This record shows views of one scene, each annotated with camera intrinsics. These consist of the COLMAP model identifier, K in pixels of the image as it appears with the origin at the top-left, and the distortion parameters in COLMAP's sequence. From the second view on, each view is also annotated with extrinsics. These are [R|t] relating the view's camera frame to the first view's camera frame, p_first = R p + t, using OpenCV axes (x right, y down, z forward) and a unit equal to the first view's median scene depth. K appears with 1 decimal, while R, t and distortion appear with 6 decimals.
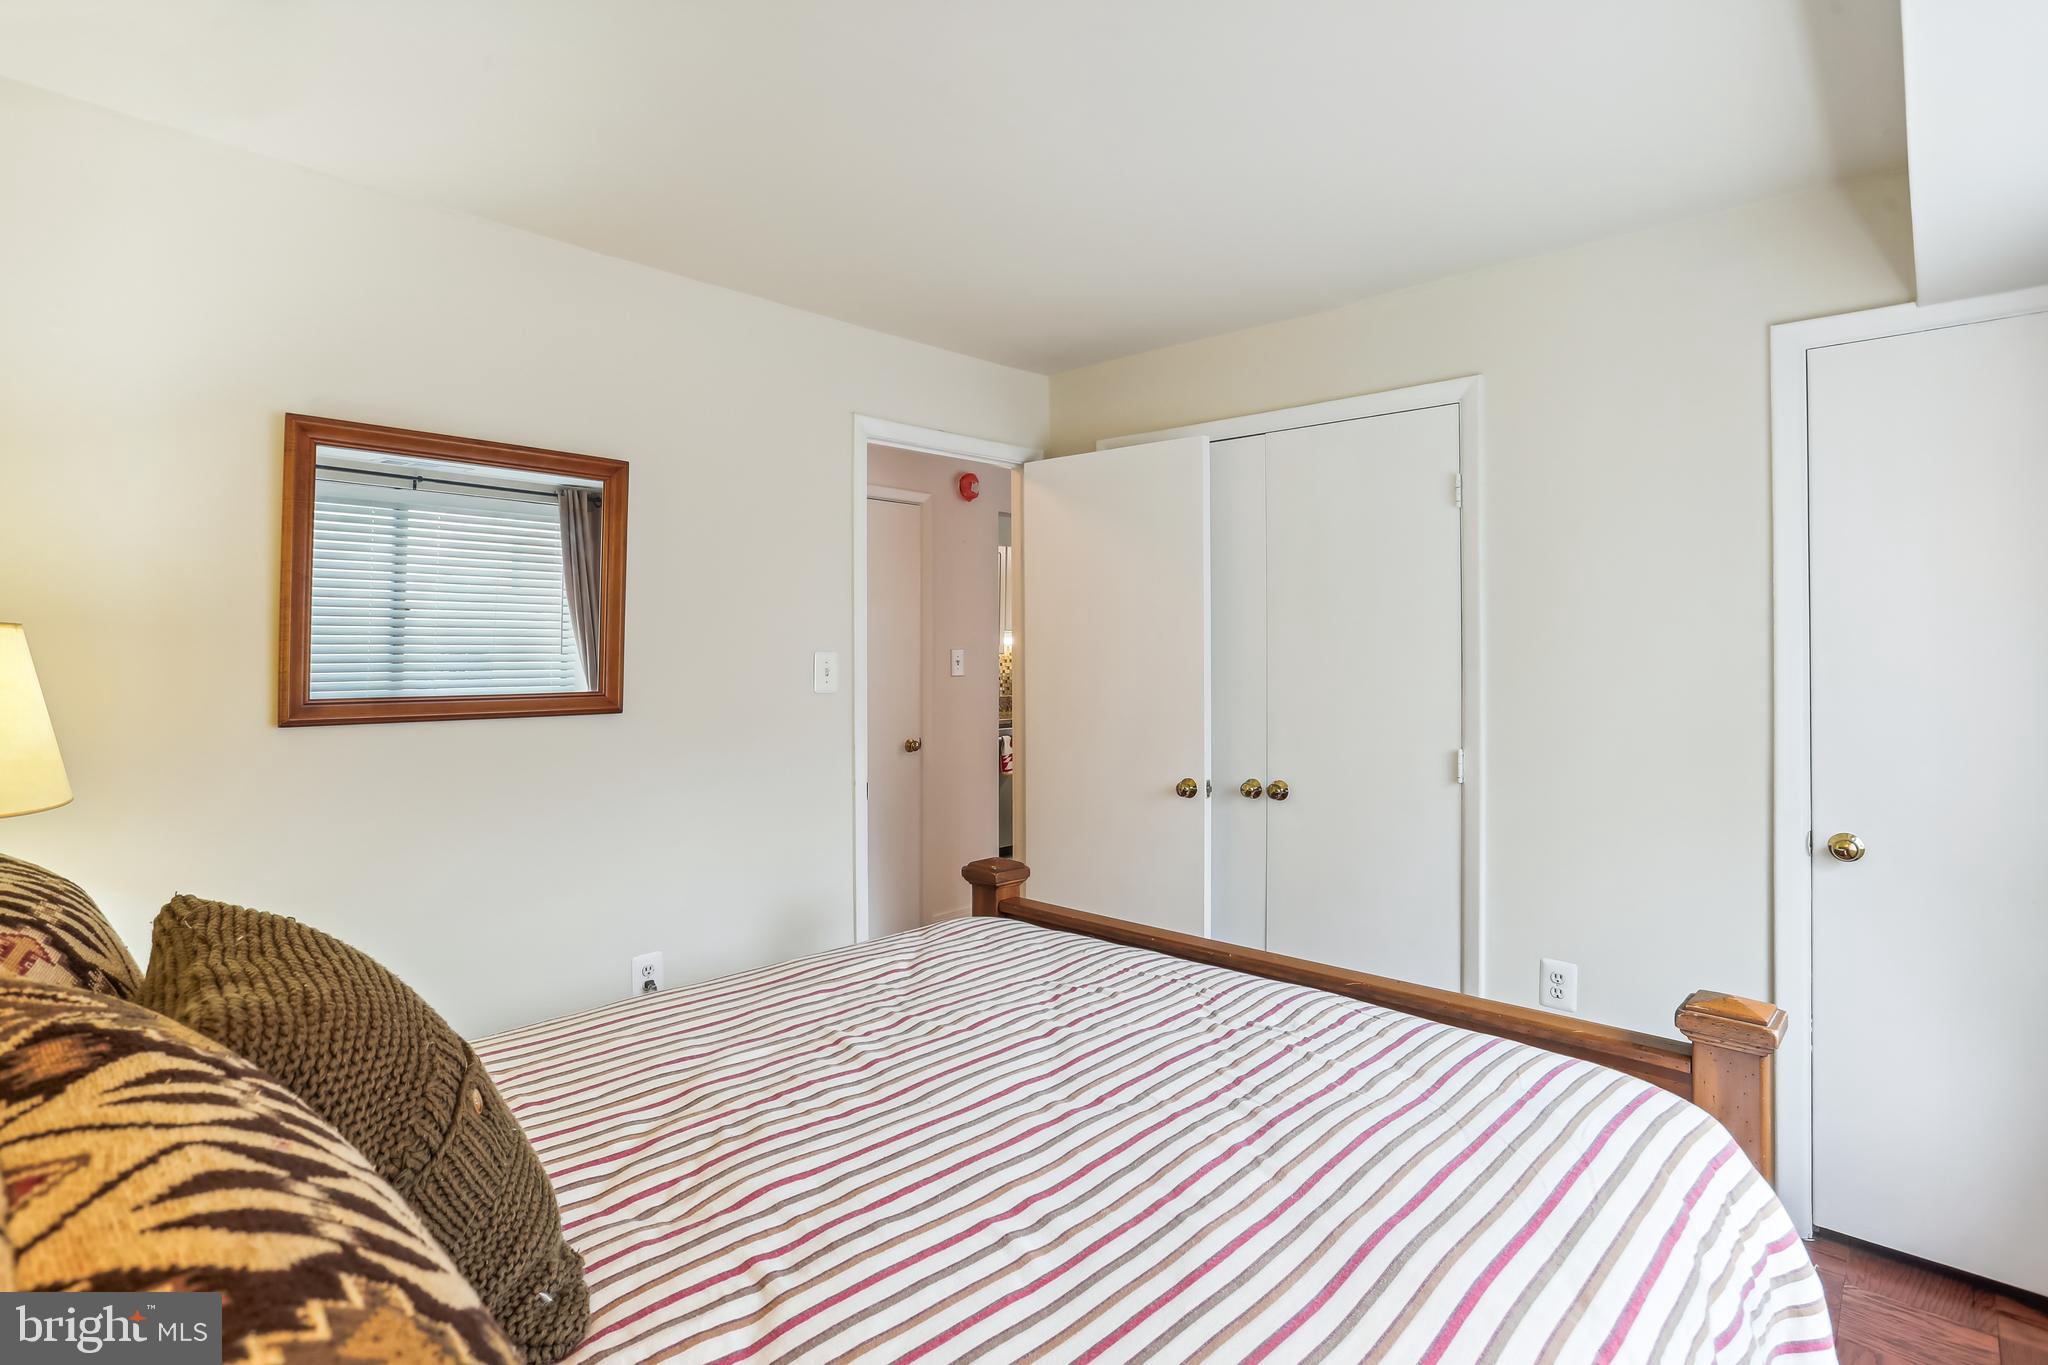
lens RADIAL K [[1004.7, 0, 1013.6], [0, 1004.7, 677.3], [0, 0, 1]] dist [-0.060036, 0.030442]
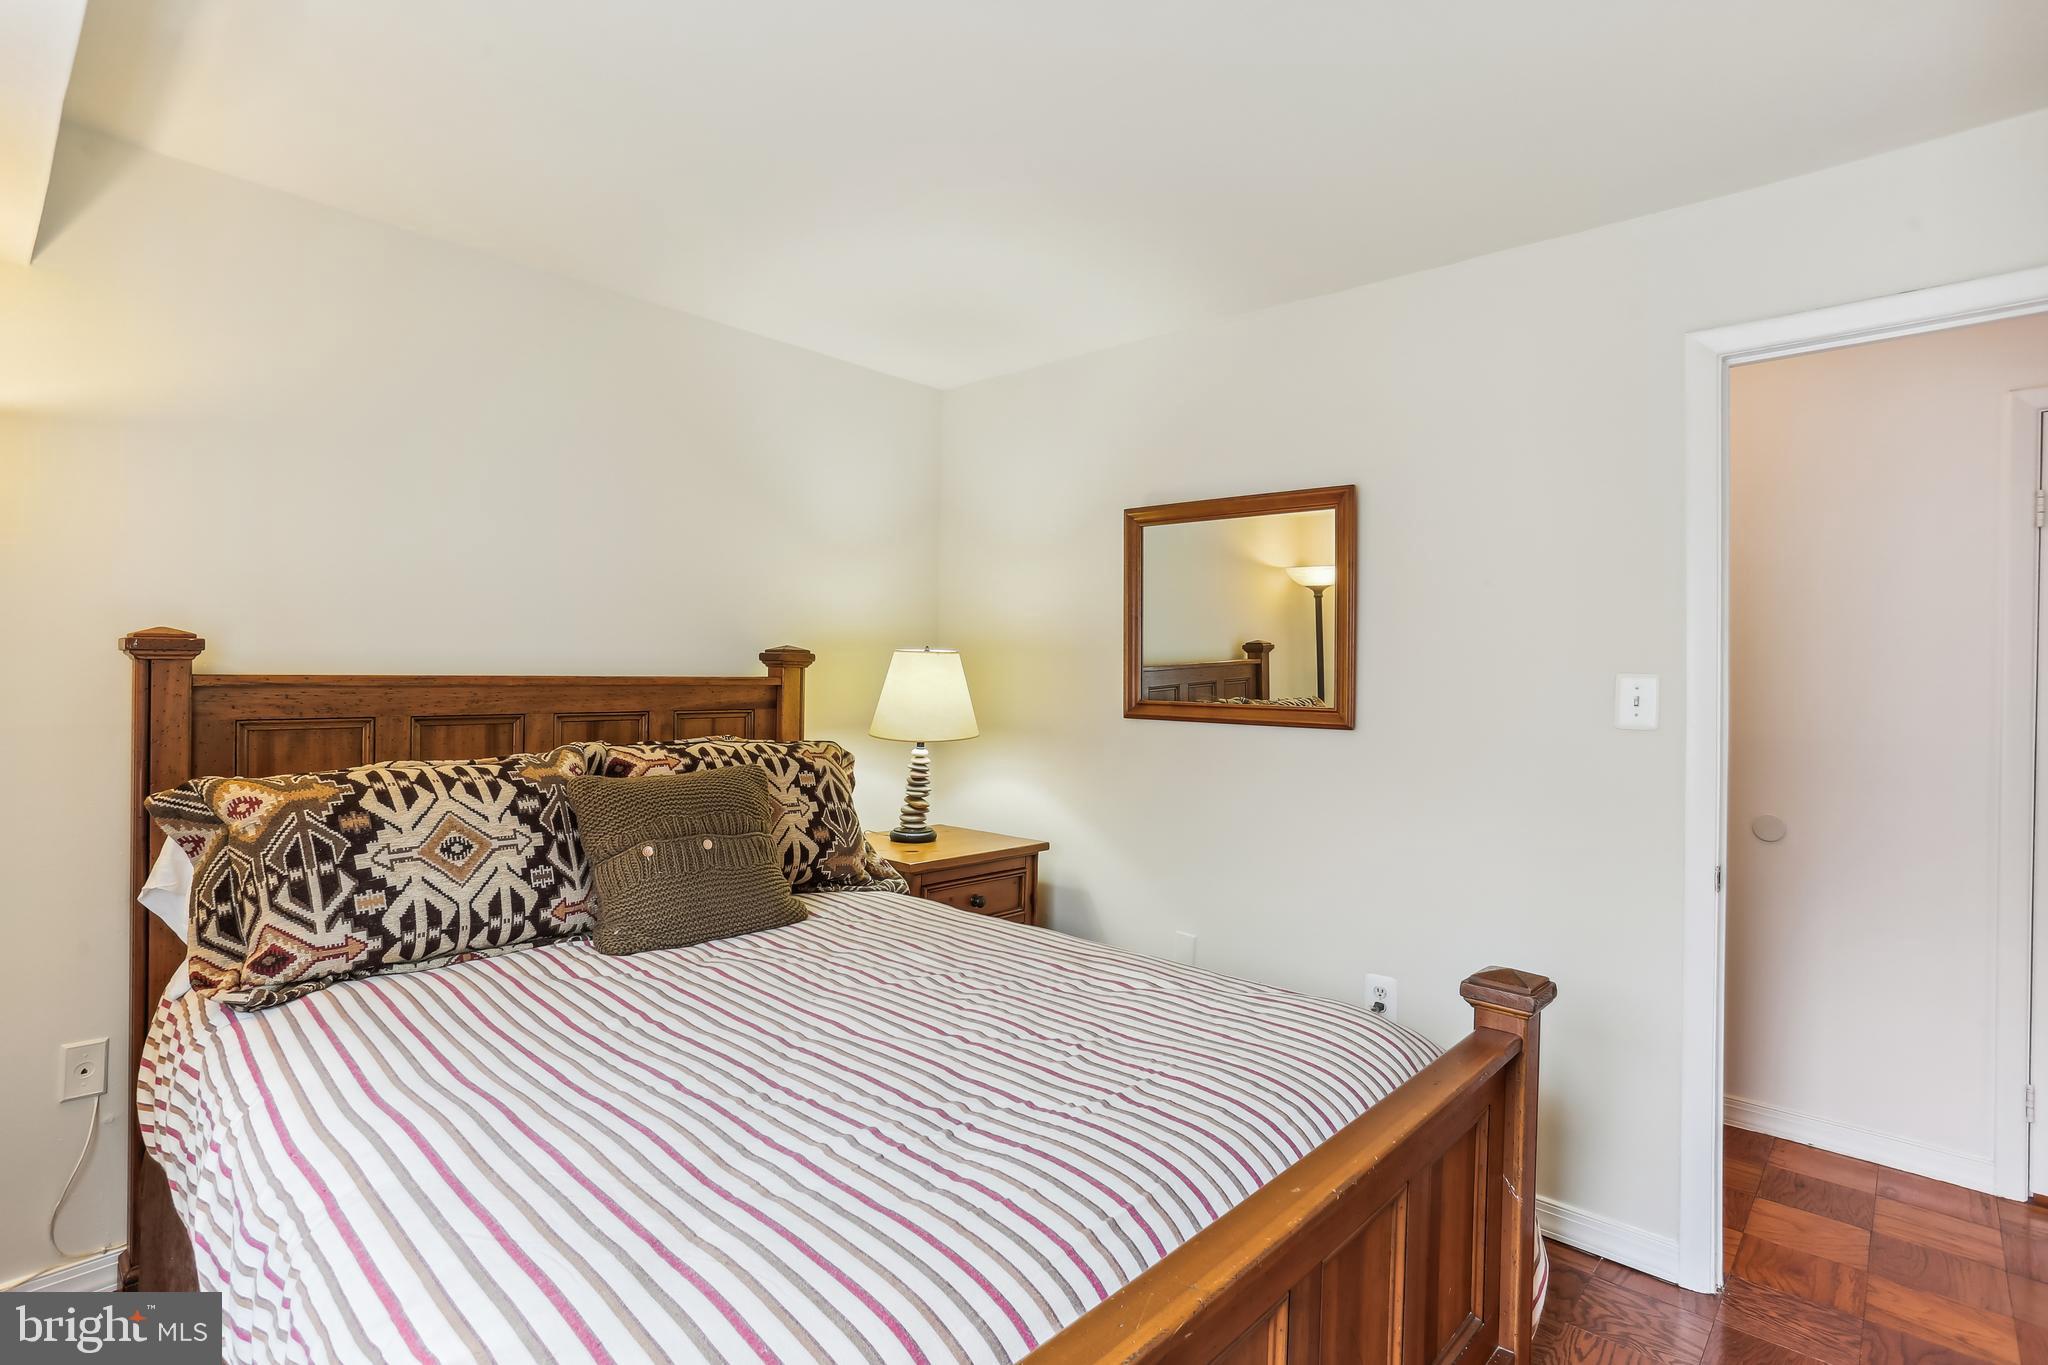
lens RADIAL K [[1004.7, 0, 1012.3], [0, 1004.7, 672.3], [0, 0, 1]] dist [-0.060036, 0.030442]
pose [[0.018074, -0.000522, -0.999837, 0.952836], [-0.038031, 0.999276, -0.001209, -0.015241], [0.999113, 0.038047, 0.018041, 0.925315]]
